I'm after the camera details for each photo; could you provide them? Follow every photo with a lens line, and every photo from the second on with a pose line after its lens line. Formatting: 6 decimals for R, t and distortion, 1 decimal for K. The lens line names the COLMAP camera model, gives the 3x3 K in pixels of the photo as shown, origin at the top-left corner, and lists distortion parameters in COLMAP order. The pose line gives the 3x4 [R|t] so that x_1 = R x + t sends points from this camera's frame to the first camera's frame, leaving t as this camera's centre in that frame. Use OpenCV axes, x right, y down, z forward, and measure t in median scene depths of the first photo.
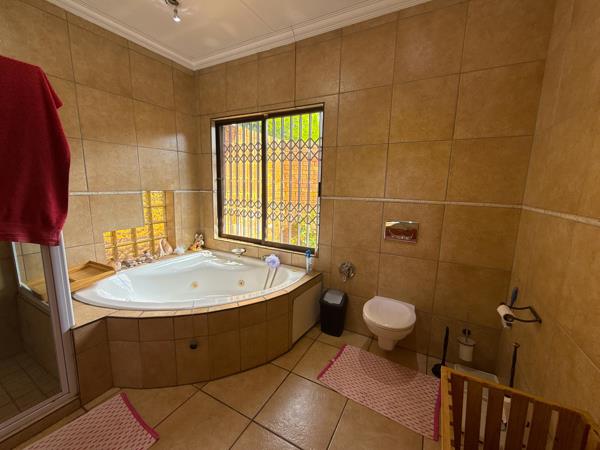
lens RADIAL K [[247.2, 0, 300.7], [0, 247.2, 225.9], [0, 0, 1]] dist [-0.002666, 0.000005]
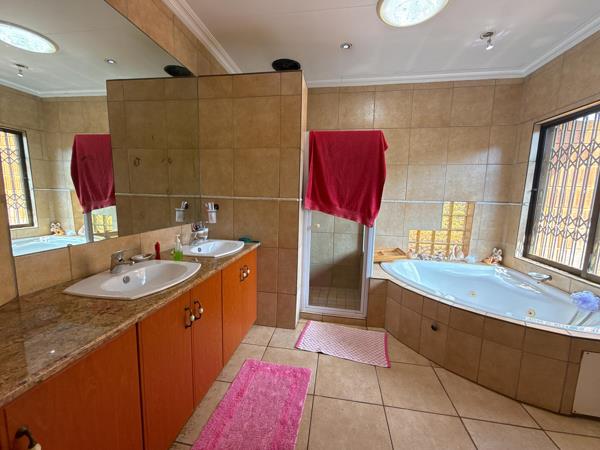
lens RADIAL K [[247.2, 0, 299.1], [0, 247.2, 225.6], [0, 0, 1]] dist [-0.002666, 0.000005]
pose [[0.331653, 0.105236, -0.937514, 0.244747], [-0.168847, 0.984334, 0.050761, 0.031241], [0.928169, 0.141461, 0.344226, -0.048918]]
